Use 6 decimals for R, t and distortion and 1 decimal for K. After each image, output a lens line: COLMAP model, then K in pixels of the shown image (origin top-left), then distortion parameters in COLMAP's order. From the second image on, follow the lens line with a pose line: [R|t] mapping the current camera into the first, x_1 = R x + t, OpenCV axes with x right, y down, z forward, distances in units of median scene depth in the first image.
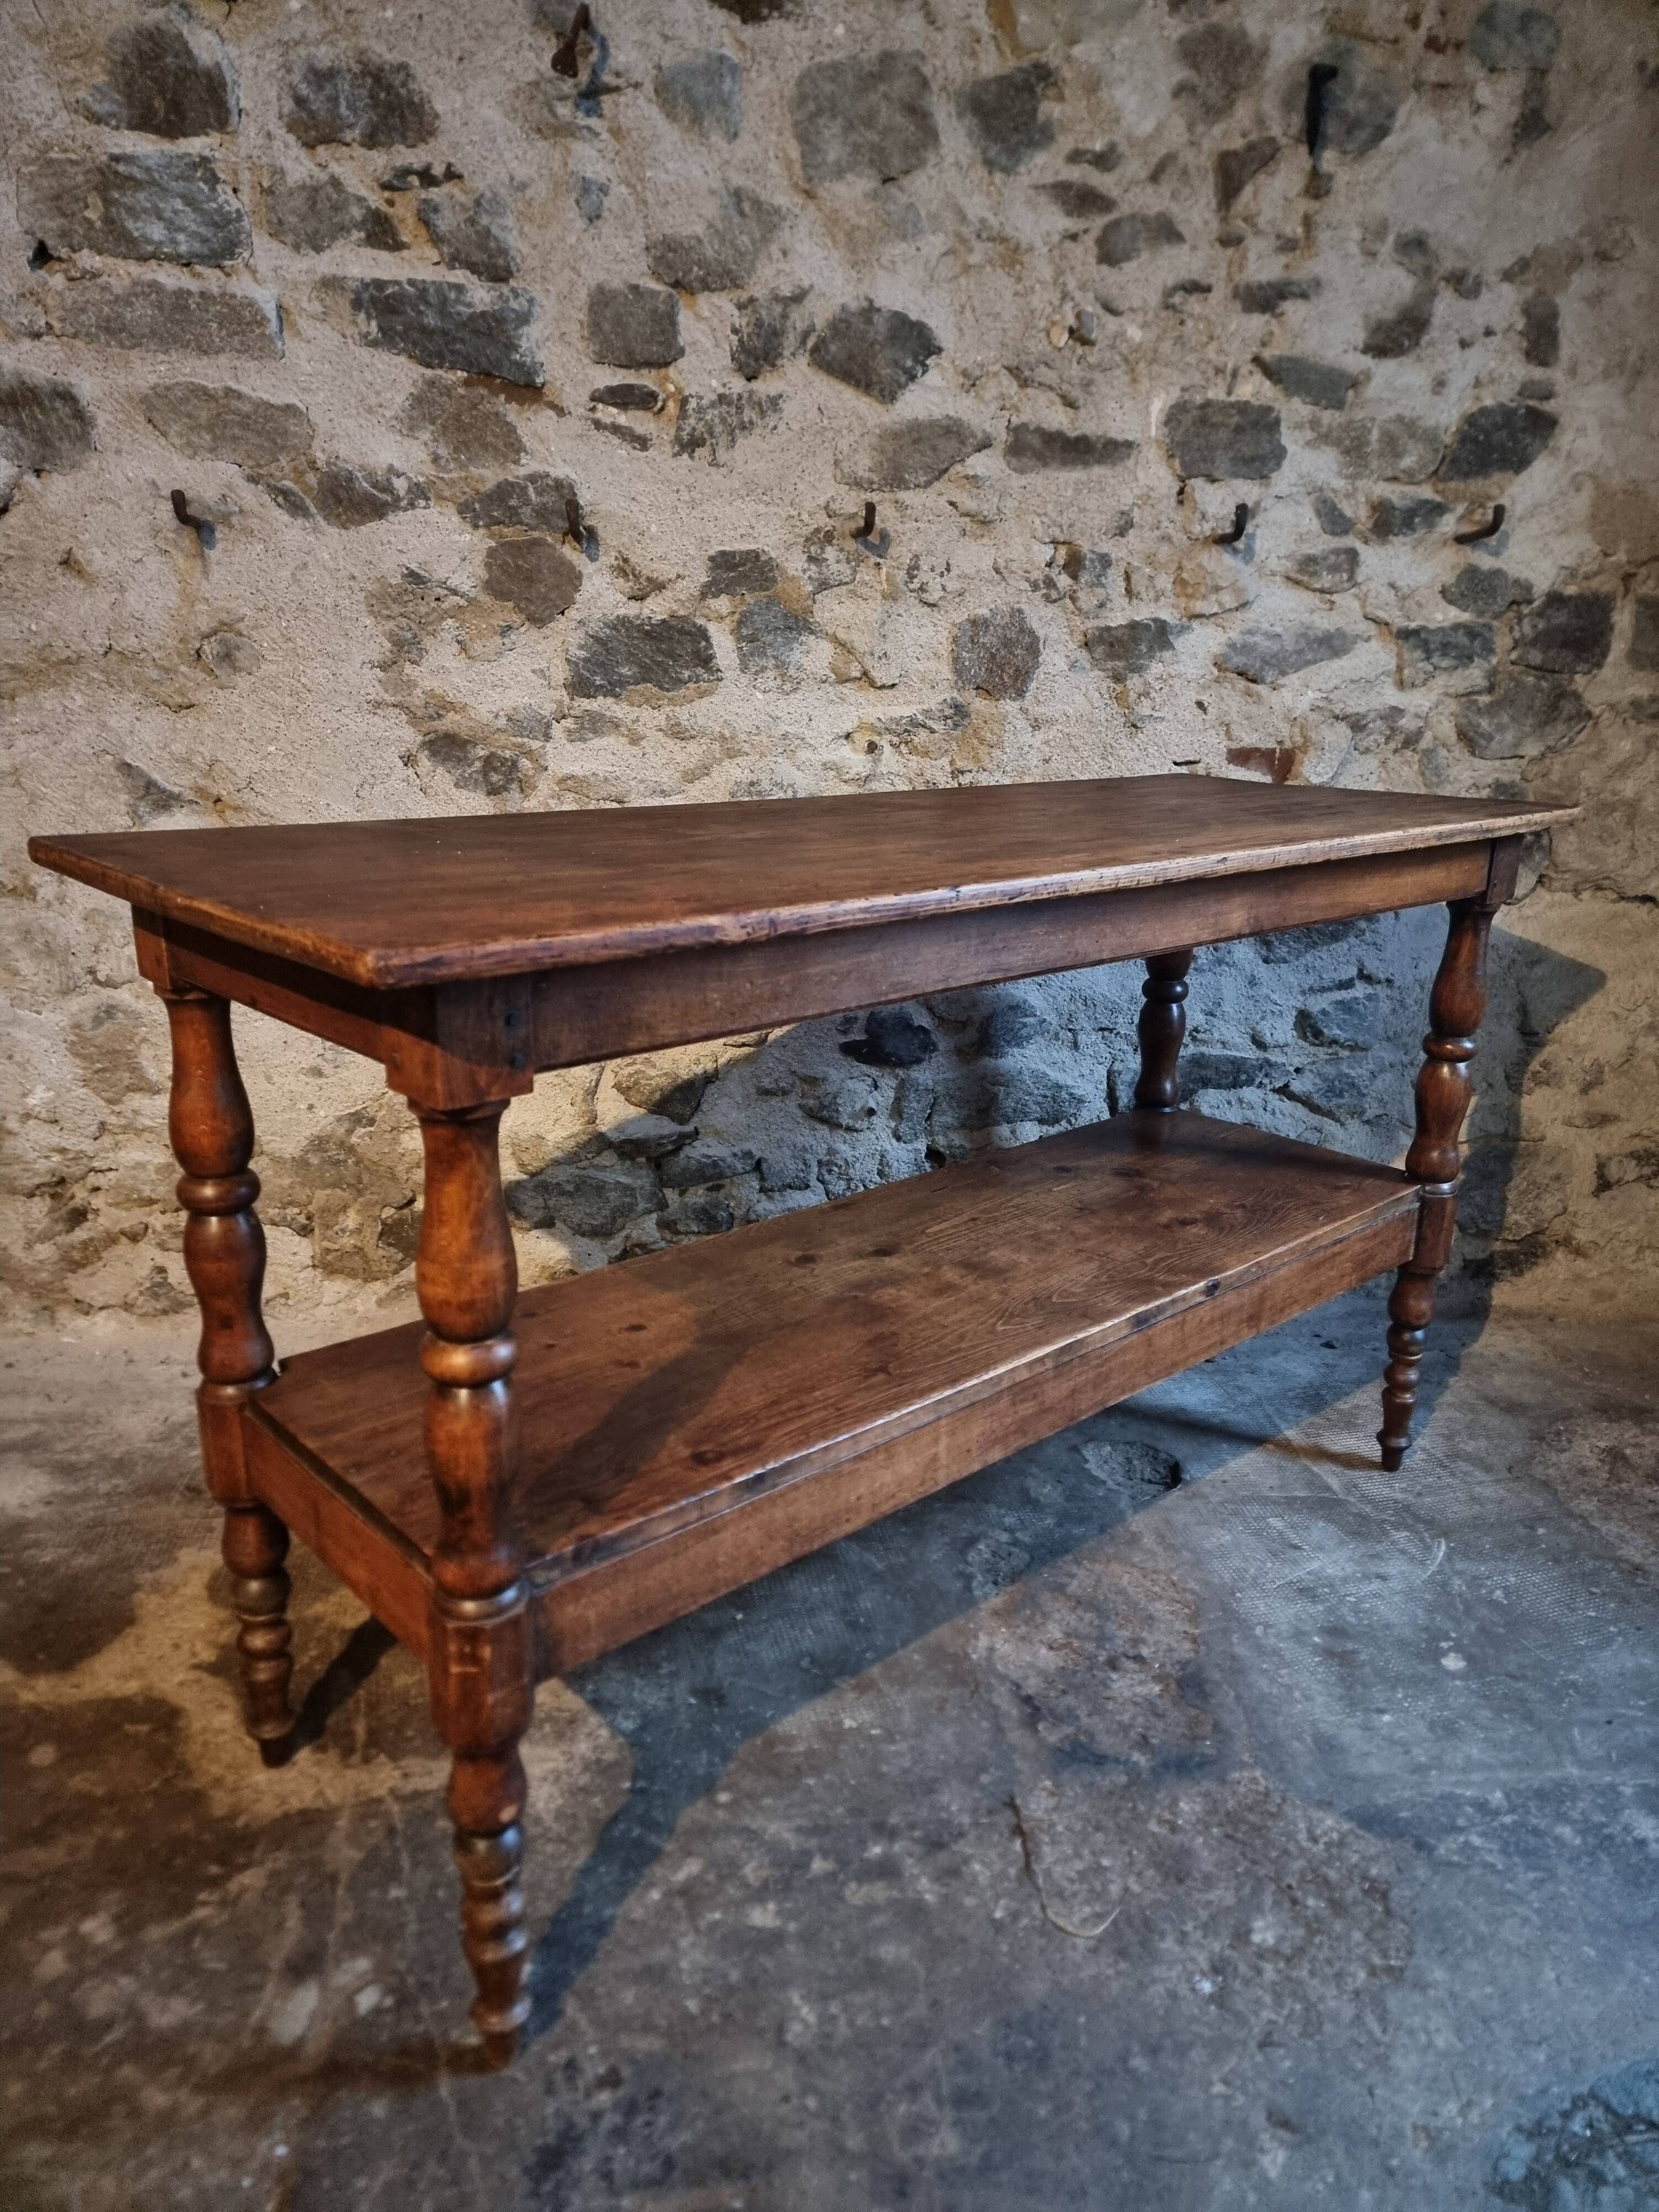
lens RADIAL K [[1514.0, 0, 819.0], [0, 1514.0, 1128.3], [0, 0, 1]] dist [0.066976, -0.059750]
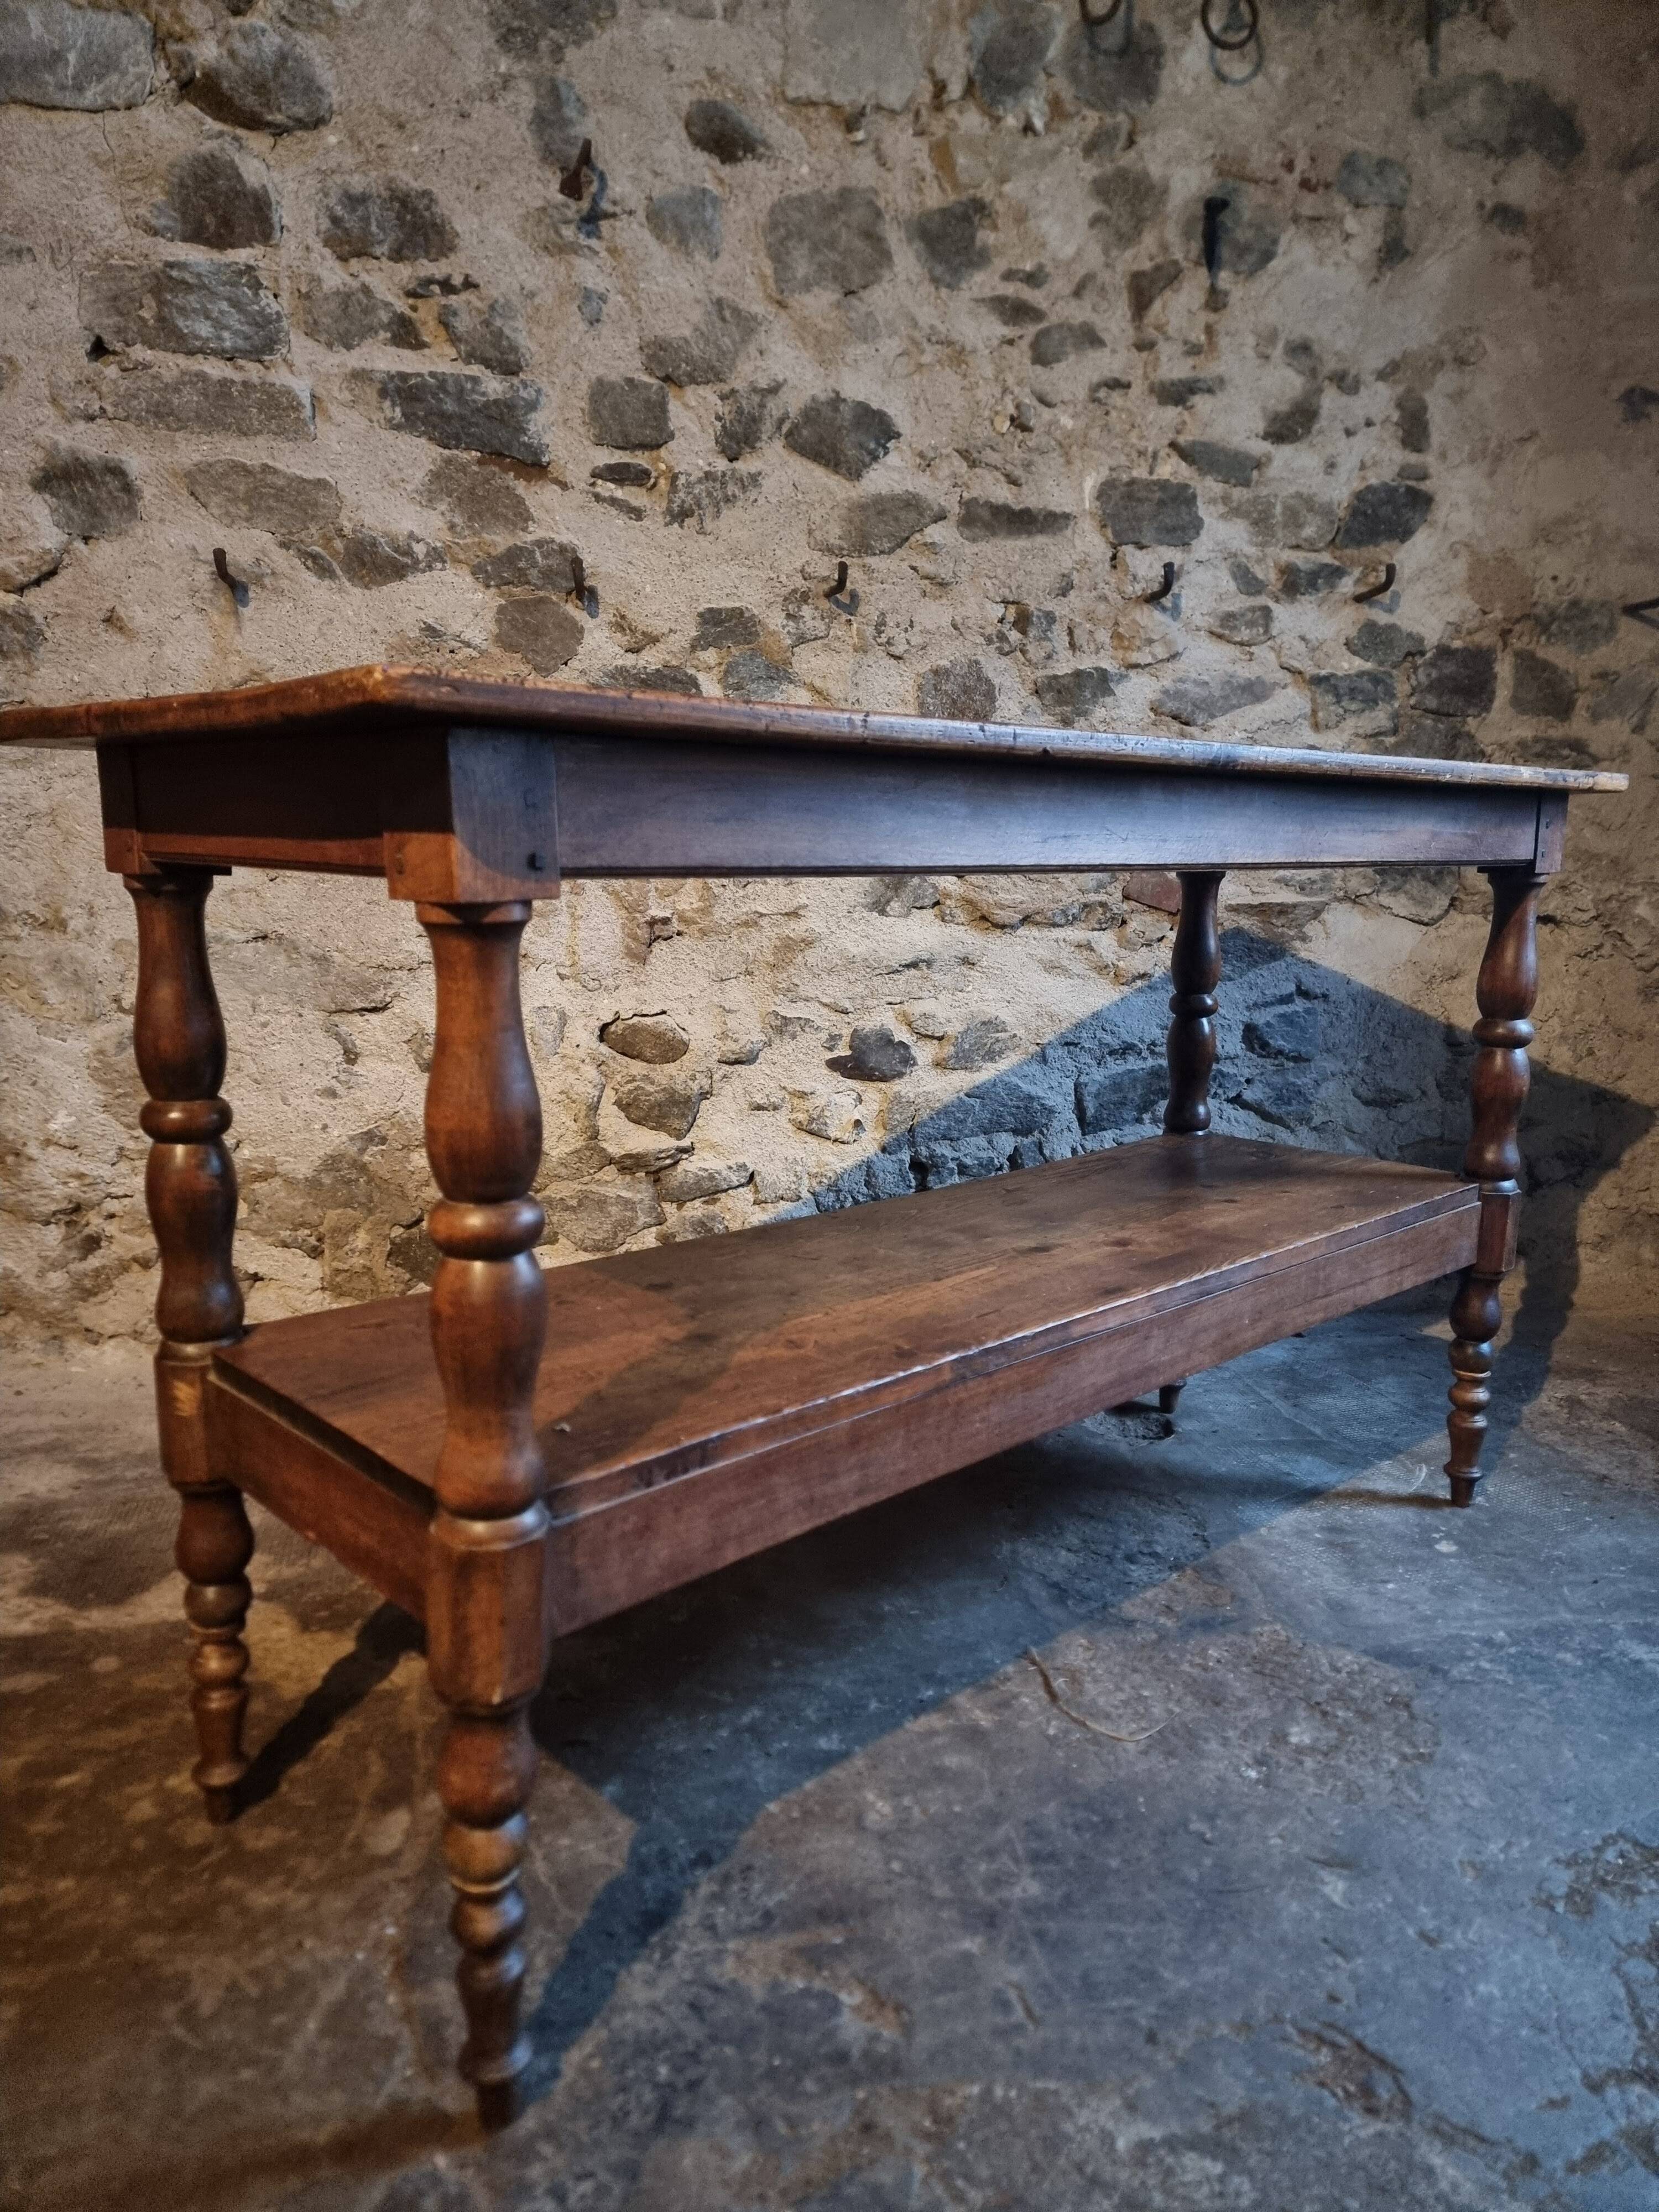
lens RADIAL K [[1514.0, 0, 821.6], [0, 1514.0, 1134.5], [0, 0, 1]] dist [0.066976, -0.059750]
pose [[0.998159, -0.029776, 0.052843, -0.052670], [0.036269, 0.991301, -0.126516, 0.145782], [-0.048616, 0.128199, 0.990556, -0.054076]]
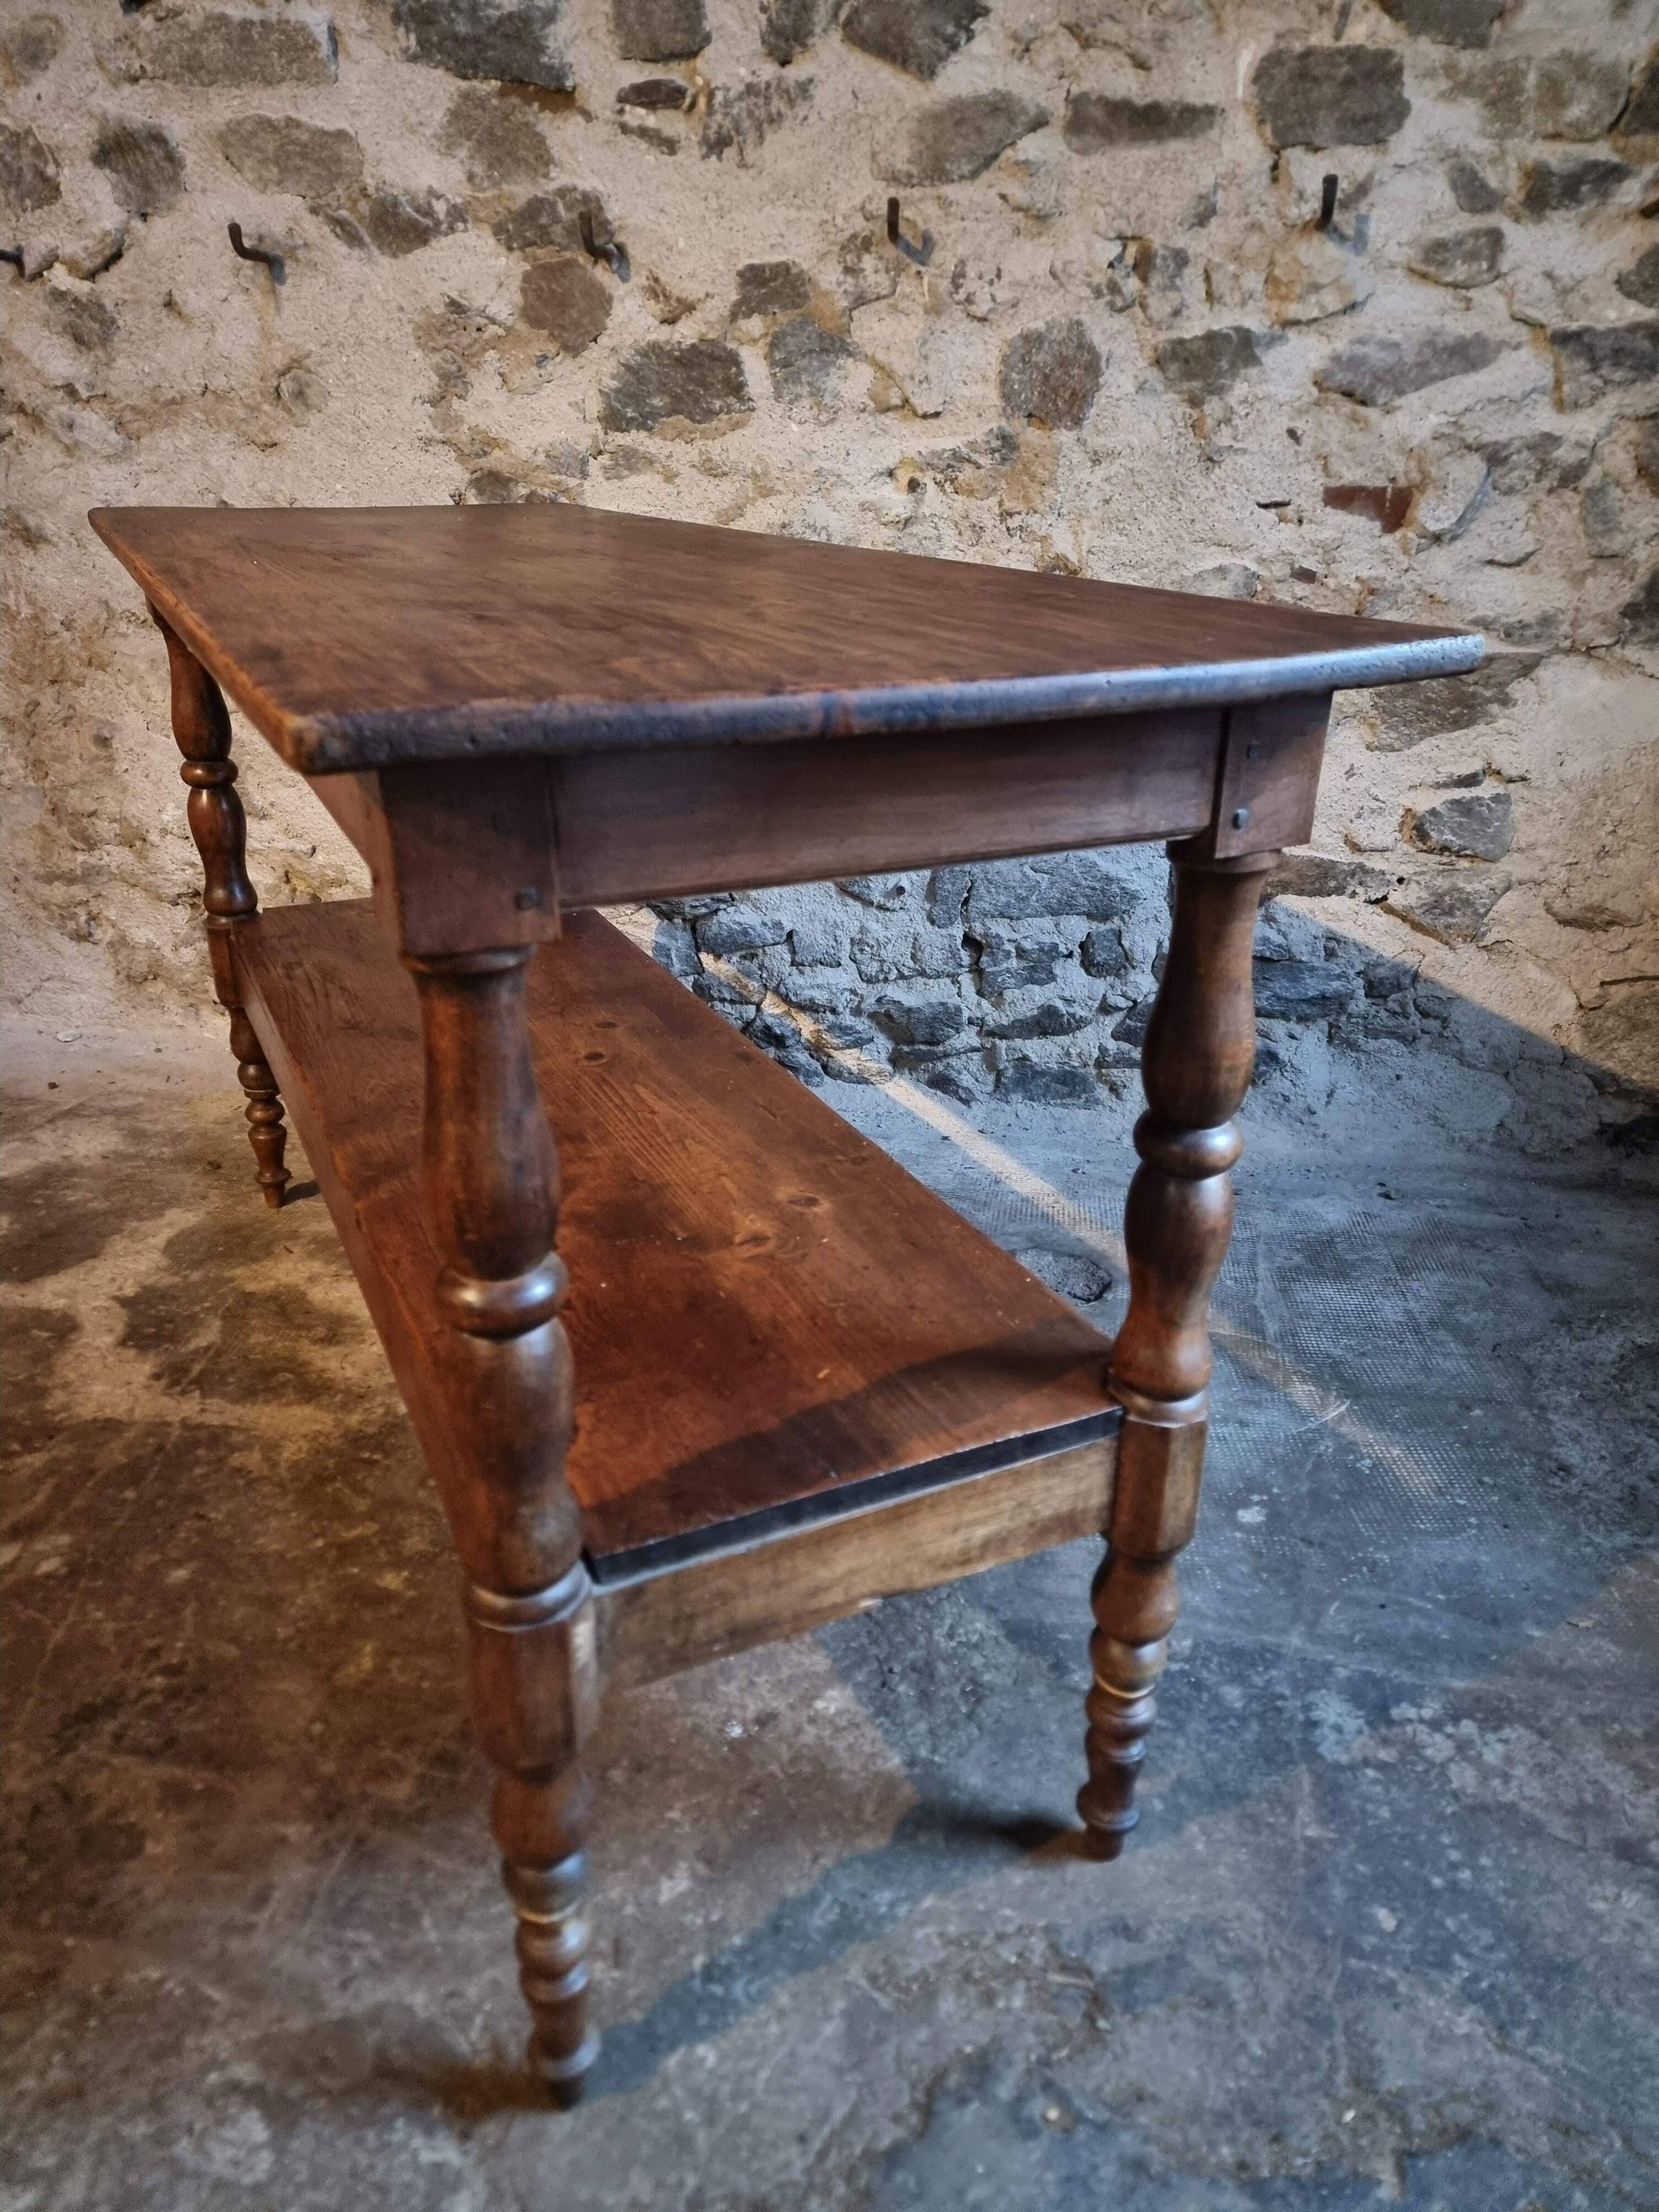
lens RADIAL K [[1514.0, 0, 822.4], [0, 1514.0, 1127.0], [0, 0, 1]] dist [0.066976, -0.059750]
pose [[0.944479, 0.123942, -0.304299, 0.334183], [-0.089298, 0.988093, 0.125293, 0.024804], [0.316205, -0.091164, 0.944301, 0.071335]]
